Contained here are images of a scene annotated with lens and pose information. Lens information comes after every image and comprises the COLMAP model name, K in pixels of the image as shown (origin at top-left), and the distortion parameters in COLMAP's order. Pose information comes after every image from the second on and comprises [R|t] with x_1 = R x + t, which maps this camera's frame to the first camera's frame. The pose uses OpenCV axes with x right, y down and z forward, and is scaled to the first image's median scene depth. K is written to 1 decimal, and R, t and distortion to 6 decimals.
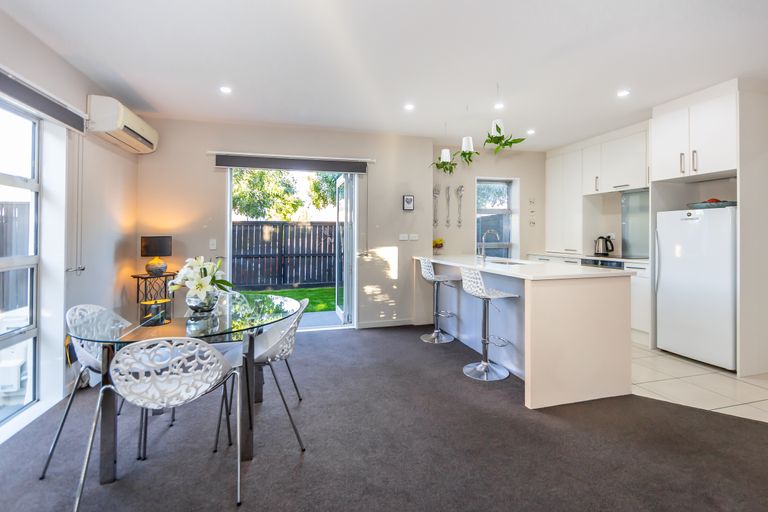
lens RADIAL K [[343.2, 0, 384.7], [0, 343.2, 235.7], [0, 0, 1]] dist [0.001478, 0.000173]
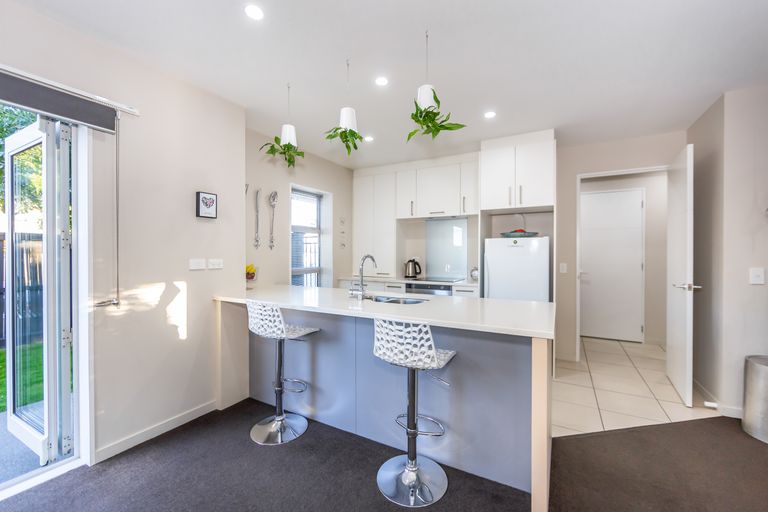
lens RADIAL K [[309.6, 0, 383.3], [0, 309.6, 258.4], [0, 0, 1]] dist [0.000728, 0.000008]
pose [[0.701445, -0.004950, 0.712707, -0.097904], [-0.003957, 0.999933, 0.010839, -0.012342], [-0.712713, -0.010423, 0.701378, 0.423337]]
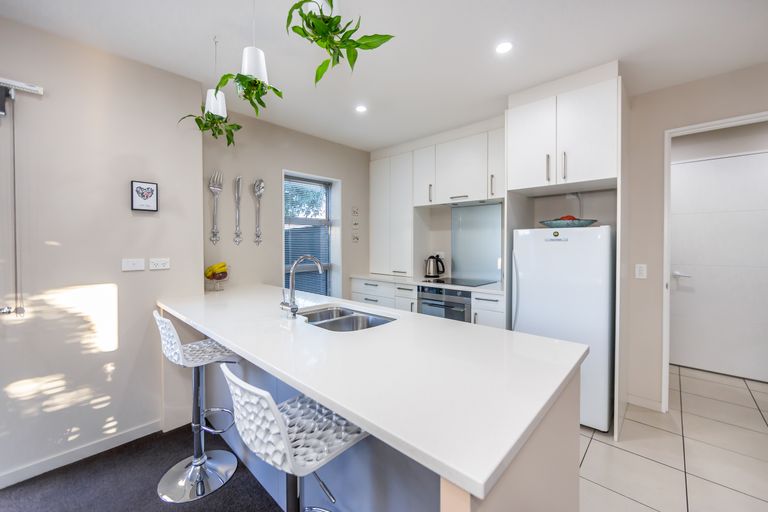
lens RADIAL K [[304.1, 0, 384.1], [0, 304.1, 249.8], [0, 0, 1]] dist [-0.003098, -0.000102]
pose [[0.848161, -0.005522, 0.529709, 0.133921], [-0.002624, 0.999890, 0.014624, -0.024834], [-0.529732, -0.013793, 0.848053, 0.440609]]
